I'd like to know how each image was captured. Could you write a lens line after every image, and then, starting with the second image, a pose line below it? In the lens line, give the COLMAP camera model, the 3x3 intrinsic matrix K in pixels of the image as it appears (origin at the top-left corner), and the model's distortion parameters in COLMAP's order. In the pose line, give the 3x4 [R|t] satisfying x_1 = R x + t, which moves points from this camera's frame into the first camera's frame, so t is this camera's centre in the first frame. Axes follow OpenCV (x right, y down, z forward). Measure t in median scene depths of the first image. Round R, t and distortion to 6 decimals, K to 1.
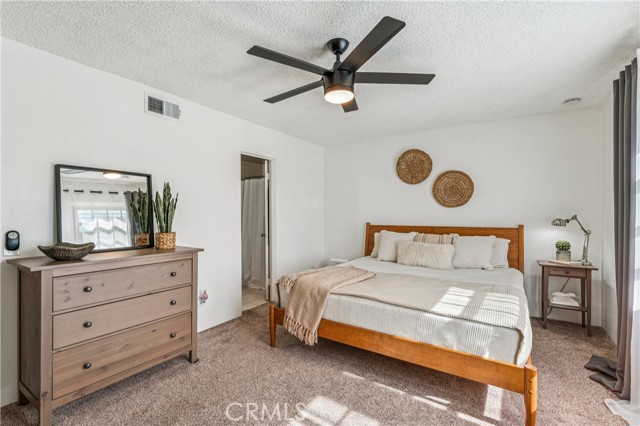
lens RADIAL K [[293.8, 0, 317.5], [0, 293.8, 219.5], [0, 0, 1]] dist [-0.004778, 0.002181]
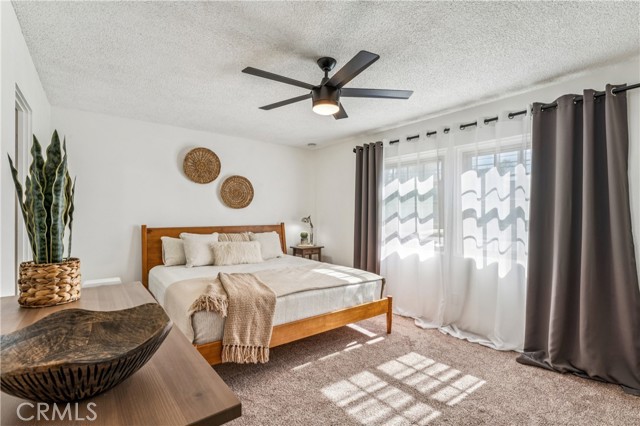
lens RADIAL K [[293.8, 0, 319.9], [0, 293.8, 219.5], [0, 0, 1]] dist [-0.004778, 0.002181]
pose [[0.314904, -0.013666, 0.949025, -0.776377], [0.014660, 0.999847, 0.009534, -0.009628], [-0.949010, 0.010910, 0.315057, 0.535478]]
